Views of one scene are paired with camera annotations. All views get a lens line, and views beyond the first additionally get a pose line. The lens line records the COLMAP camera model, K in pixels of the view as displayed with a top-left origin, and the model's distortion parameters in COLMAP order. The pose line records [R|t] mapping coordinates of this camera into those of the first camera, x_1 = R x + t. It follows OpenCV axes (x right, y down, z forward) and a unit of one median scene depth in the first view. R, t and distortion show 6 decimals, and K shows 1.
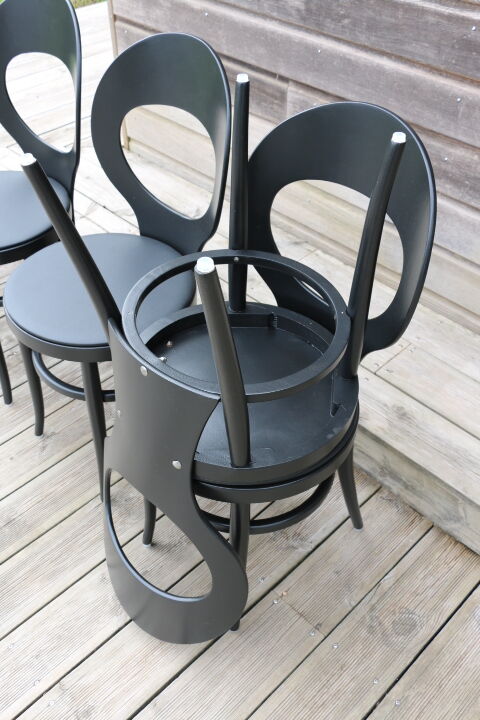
lens RADIAL K [[710.4, 0, 240.0], [0, 710.4, 360.0], [0, 0, 1]] dist [-0.135622, 0.255402]
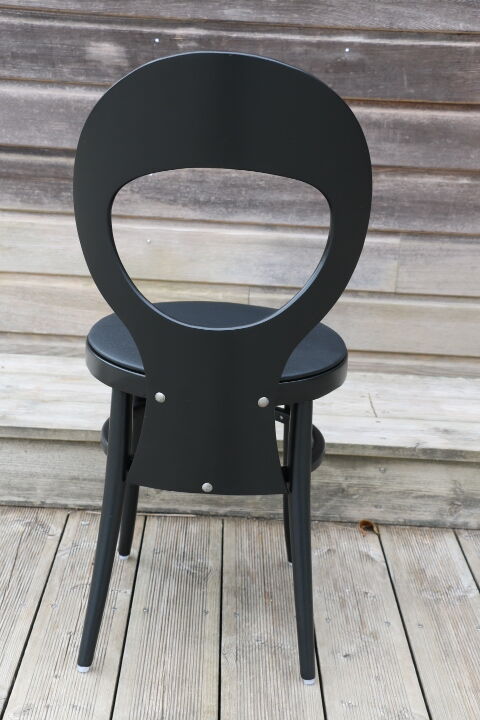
lens RADIAL K [[1171.7, 0, 235.8], [0, 1171.7, 360.3], [0, 0, 1]] dist [0.052242, 0.748641]
pose [[0.697934, -0.164370, 0.697044, -0.936466], [0.442877, 0.863942, -0.239717, 0.231868], [-0.562803, 0.476011, 0.675770, 0.117051]]
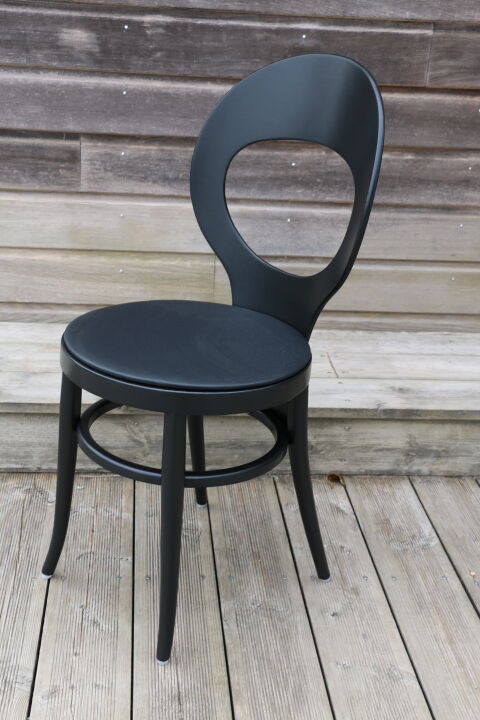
lens RADIAL K [[988.3, 0, 240.0], [0, 988.3, 360.0], [0, 0, 1]] dist [-0.013405, 0.445592]
pose [[0.629639, -0.255801, 0.733567, -0.888794], [0.480250, 0.870370, -0.108705, 0.081754], [-0.610667, 0.420740, 0.670867, 0.195509]]
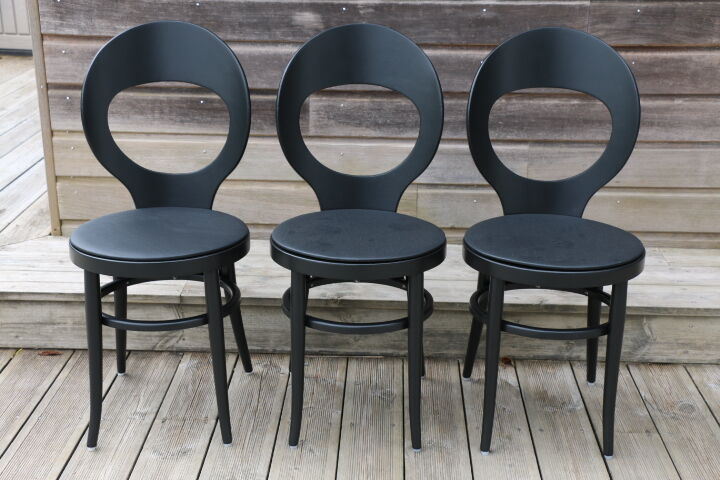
lens RADIAL K [[1064.5, 0, 368.3], [0, 1064.5, 249.5], [0, 0, 1]] dist [0.010160, 0.665224]
pose [[0.719369, -0.220316, 0.658764, -1.173555], [0.460336, 0.861417, -0.214595, 0.250630], [-0.520191, 0.457626, 0.721096, -0.171775]]
